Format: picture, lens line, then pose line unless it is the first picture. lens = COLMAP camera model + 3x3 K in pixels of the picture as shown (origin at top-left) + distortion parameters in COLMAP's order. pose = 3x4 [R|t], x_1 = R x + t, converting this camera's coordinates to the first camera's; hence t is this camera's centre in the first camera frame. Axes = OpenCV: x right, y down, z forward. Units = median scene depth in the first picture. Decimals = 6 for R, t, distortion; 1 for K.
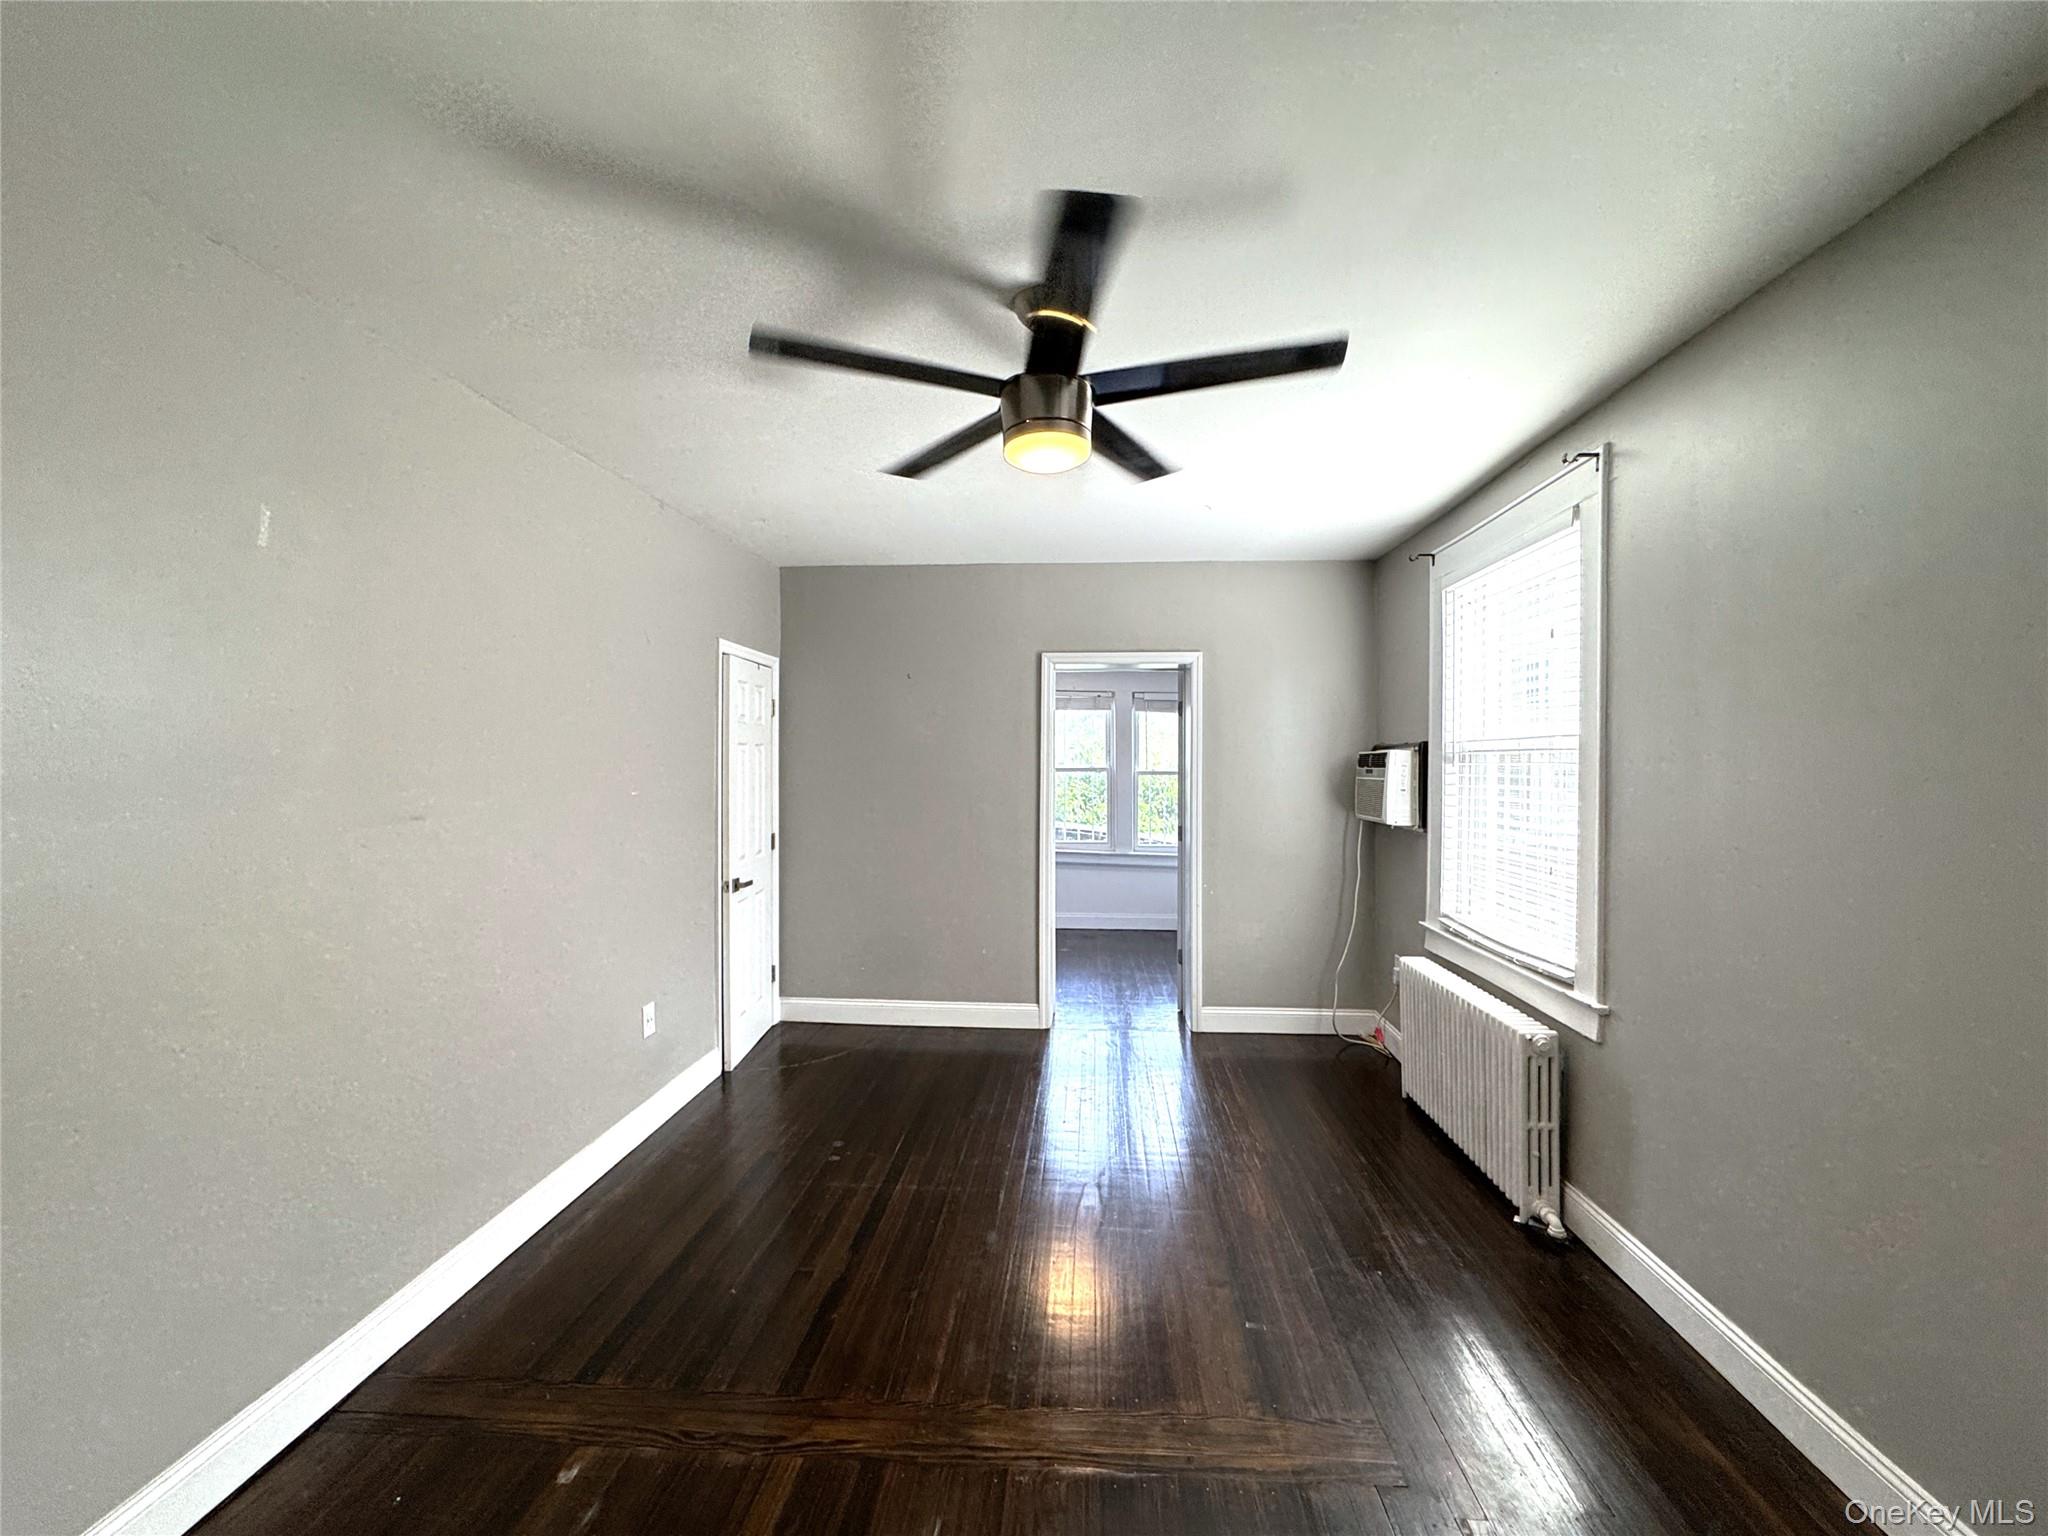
lens RADIAL K [[821.0, 0, 1031.2], [0, 821.0, 769.6], [0, 0, 1]] dist [-0.001247, 0.000088]
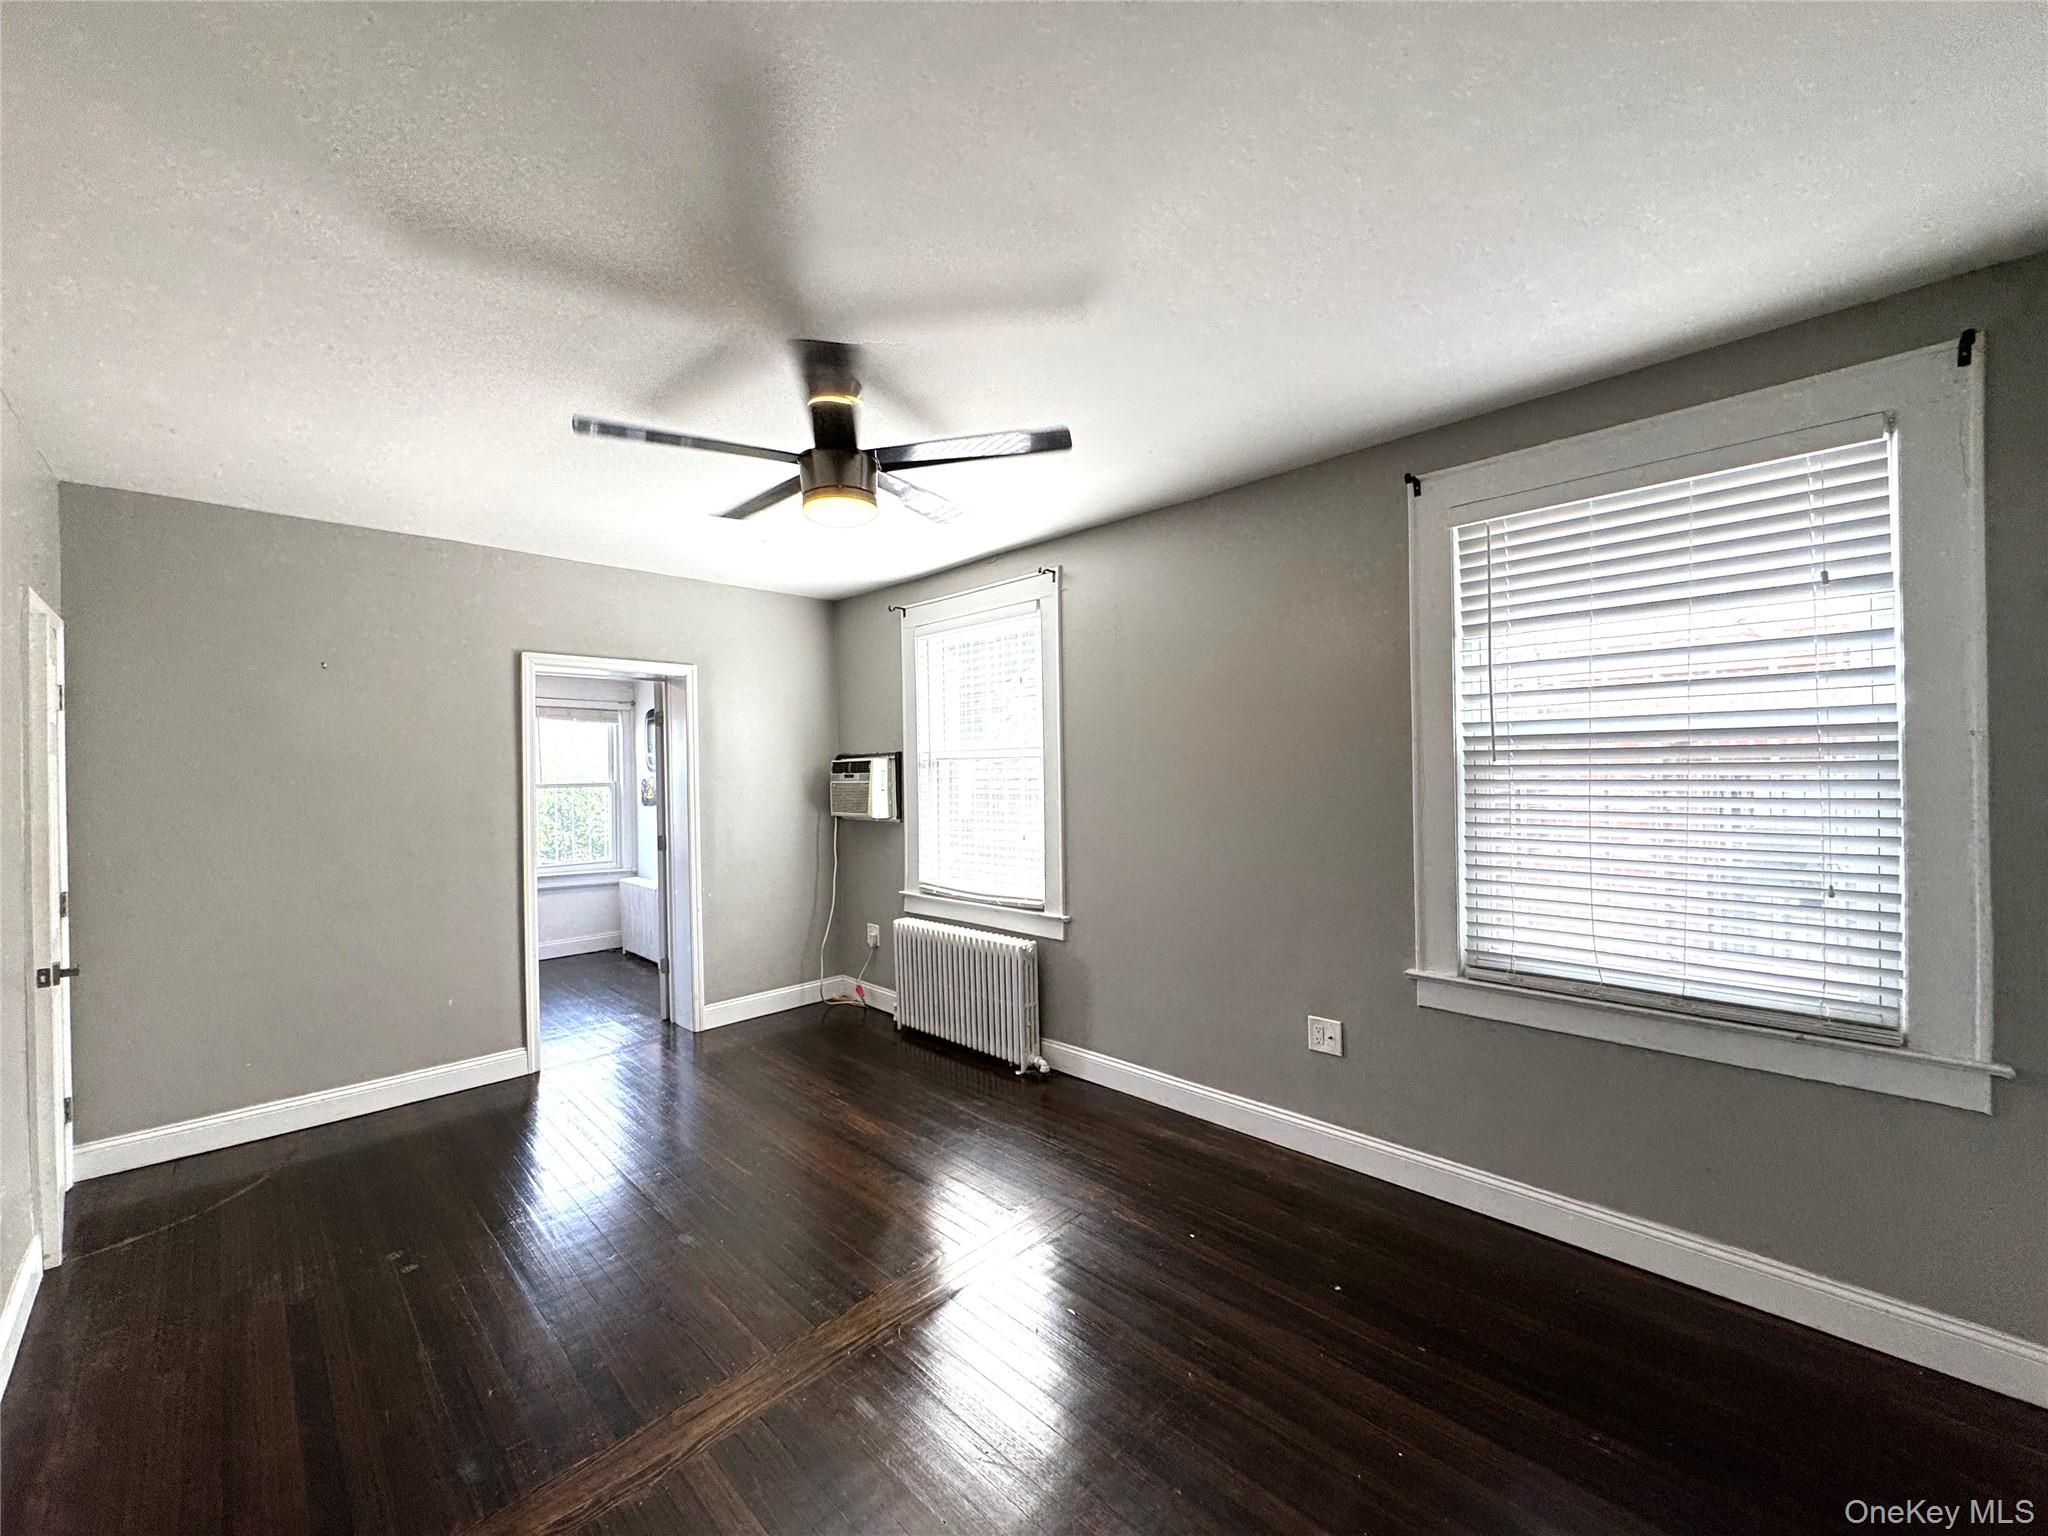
lens RADIAL K [[819.6, 0, 1018.0], [0, 819.6, 762.2], [0, 0, 1]] dist [-0.001275, -0.000159]
pose [[0.665569, -0.014360, 0.746198, -0.365683], [0.028293, 0.999582, -0.006001, -0.004611], [-0.745800, 0.025106, 0.665697, -0.001665]]
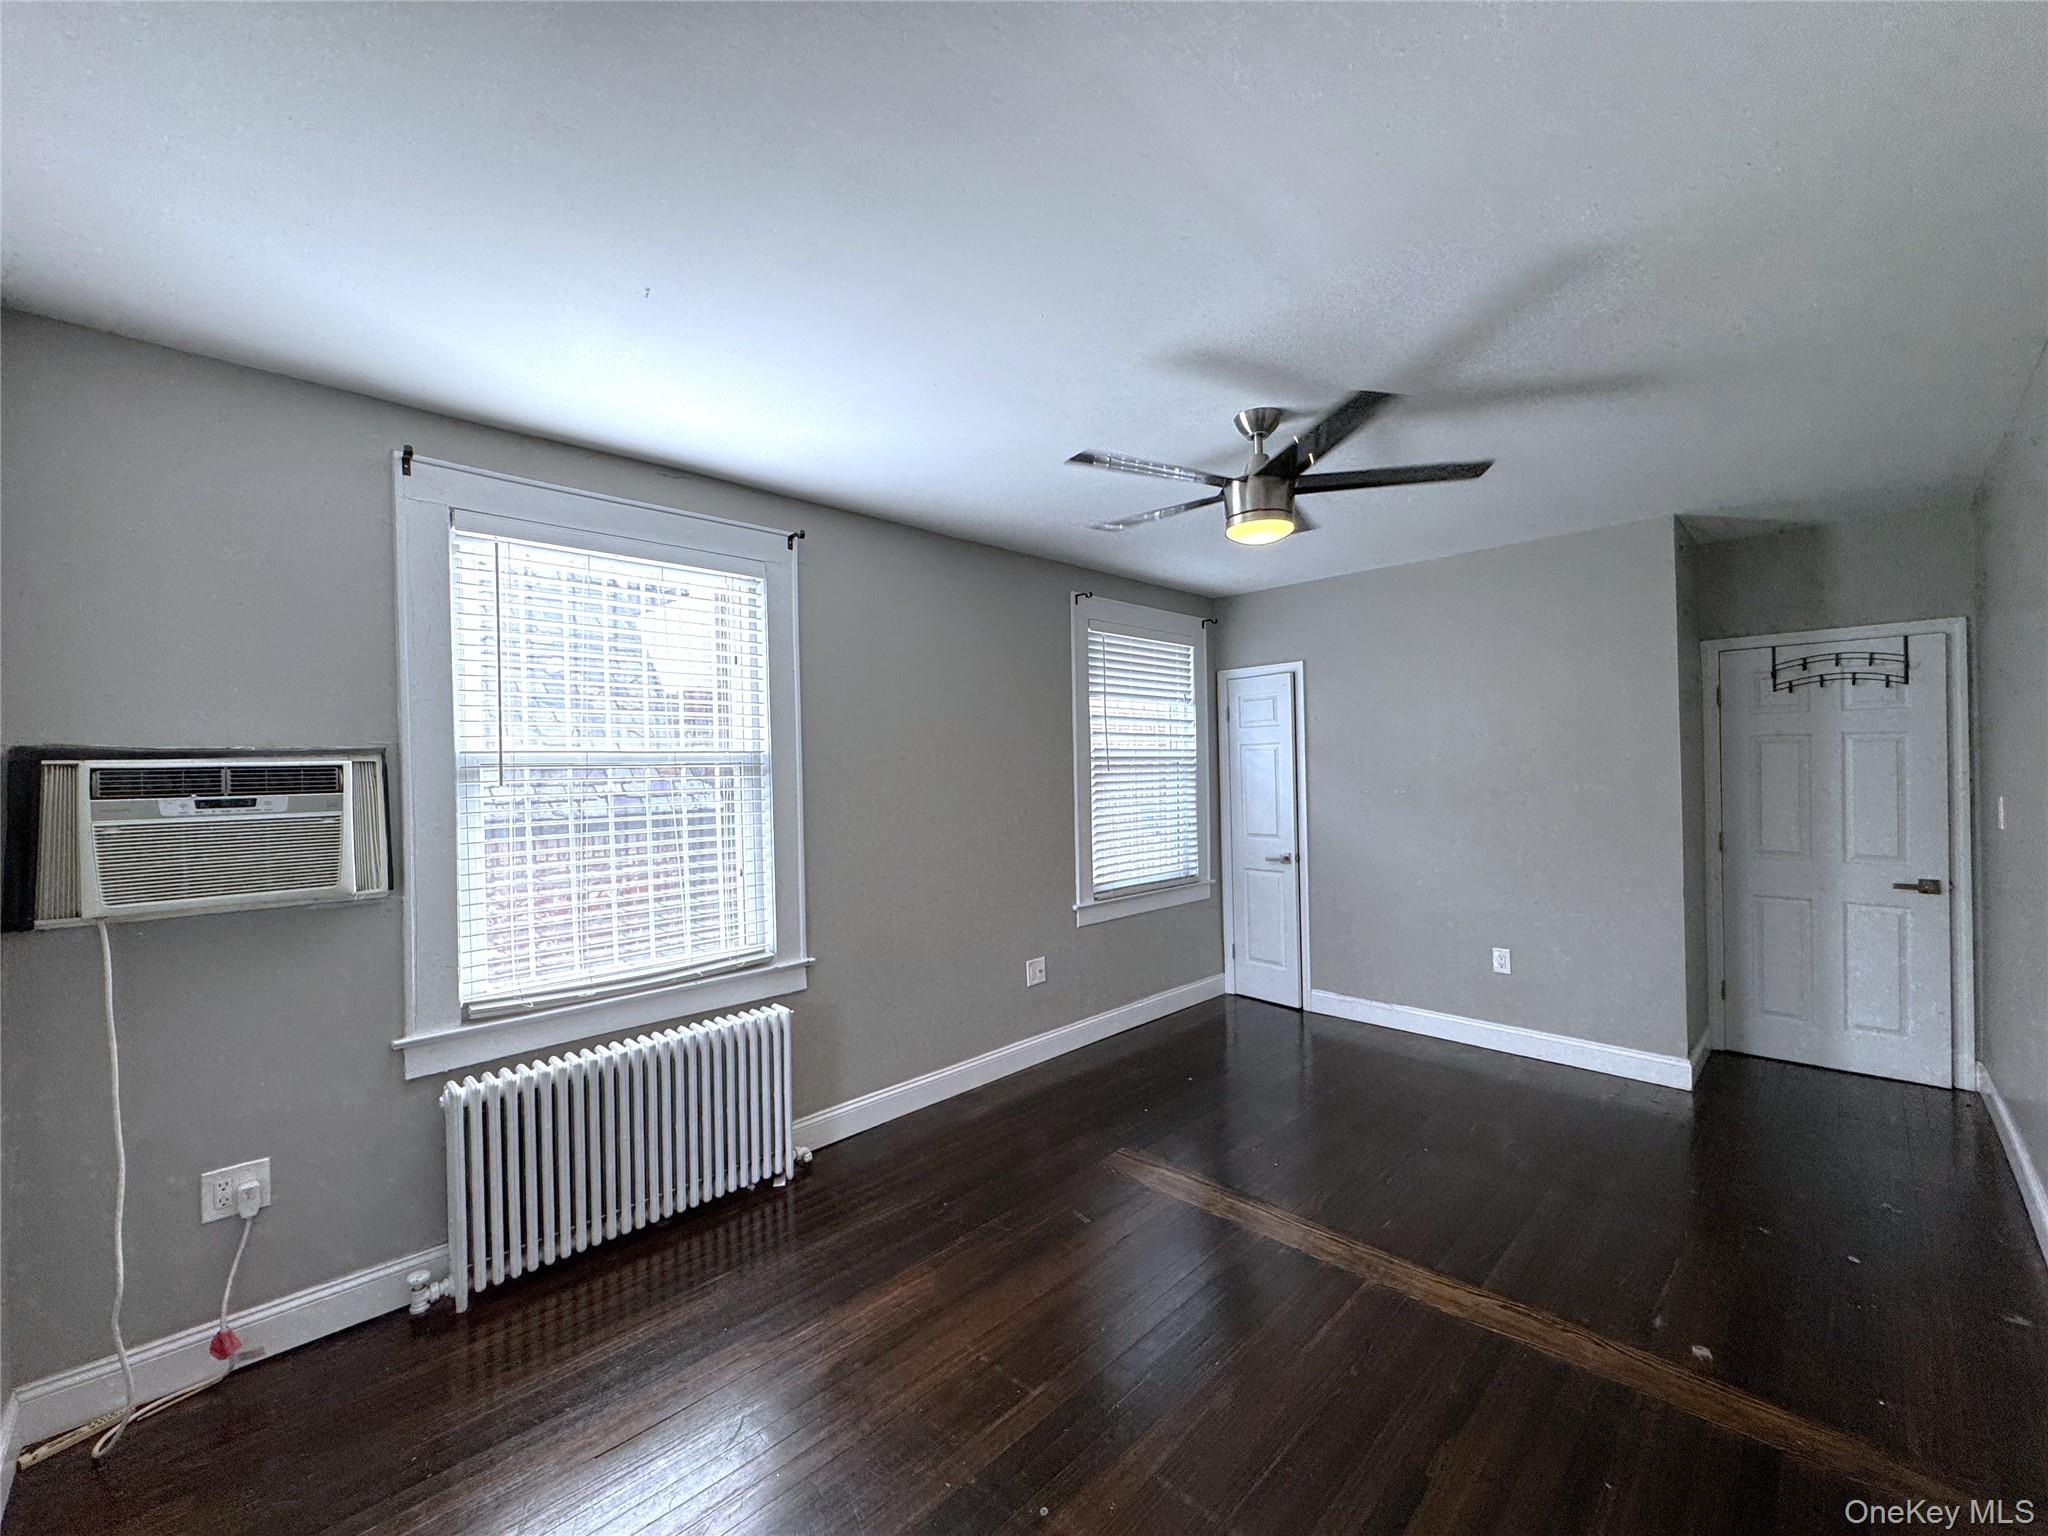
lens RADIAL K [[819.6, 0, 1018.0], [0, 819.6, 762.2], [0, 0, 1]] dist [-0.001275, -0.000159]
pose [[-0.744866, 0.018754, 0.666951, -0.289525], [0.022931, 0.999734, -0.002502, -0.011364], [-0.666820, 0.013430, -0.745098, 1.155354]]
